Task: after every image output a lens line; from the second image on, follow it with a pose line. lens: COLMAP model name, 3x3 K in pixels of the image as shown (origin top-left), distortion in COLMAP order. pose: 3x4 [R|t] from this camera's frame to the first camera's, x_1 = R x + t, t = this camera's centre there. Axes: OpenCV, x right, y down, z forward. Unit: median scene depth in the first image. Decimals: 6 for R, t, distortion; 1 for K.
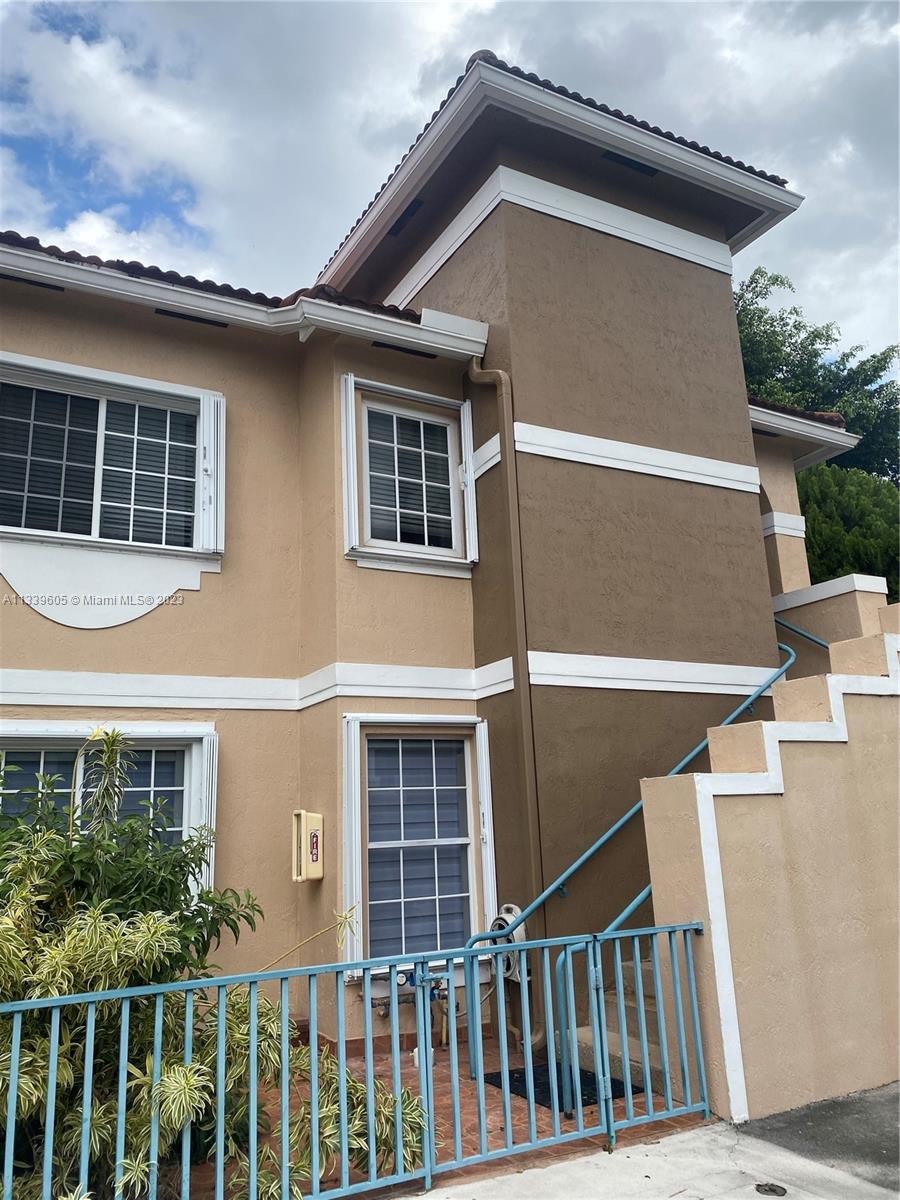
lens RADIAL K [[927.2, 0, 446.5], [0, 927.2, 593.1], [0, 0, 1]] dist [0.104455, -0.116169]
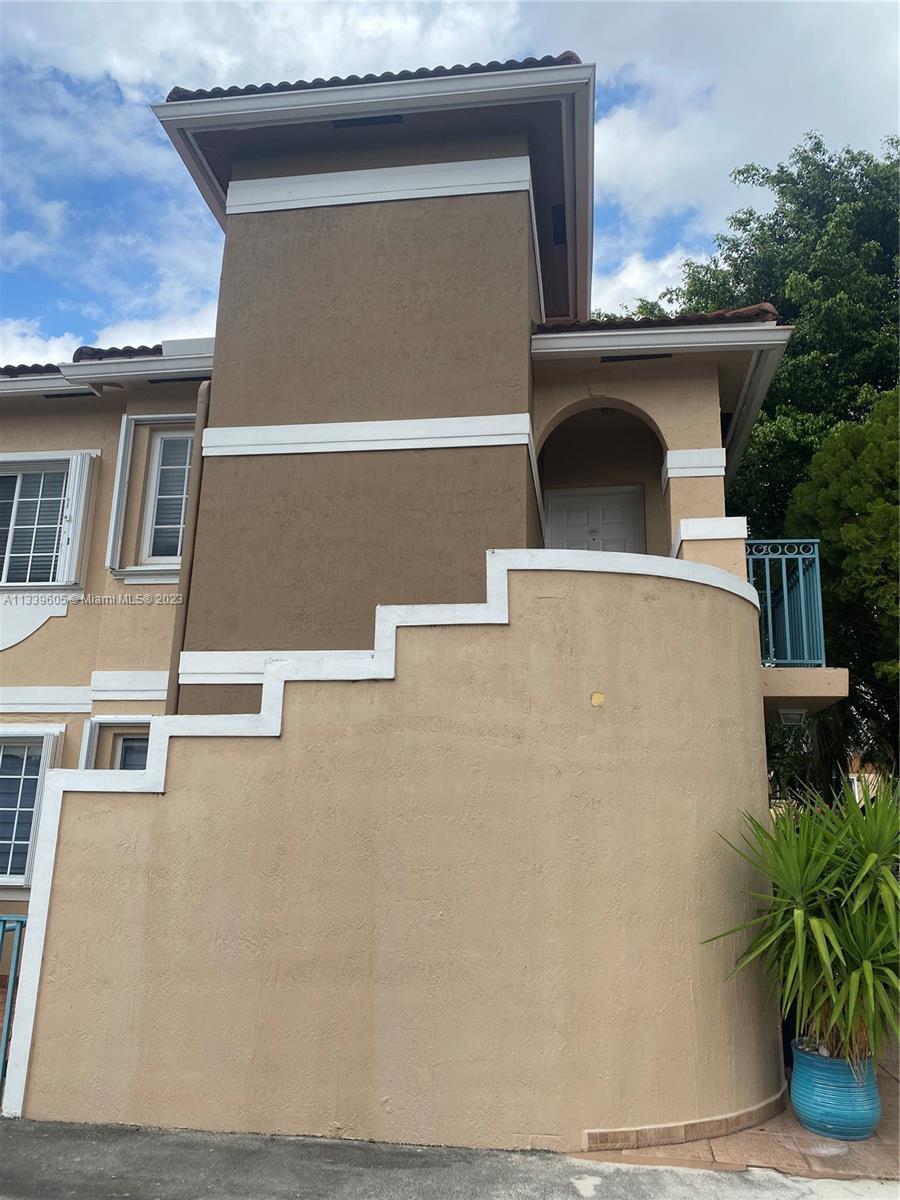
lens RADIAL K [[927.2, 0, 446.5], [0, 927.2, 593.1], [0, 0, 1]] dist [0.104455, -0.116169]
pose [[0.785224, -0.094240, -0.611998, 0.888691], [0.091620, 0.995154, -0.035688, 0.057290], [0.612396, -0.028048, 0.790054, 0.336820]]
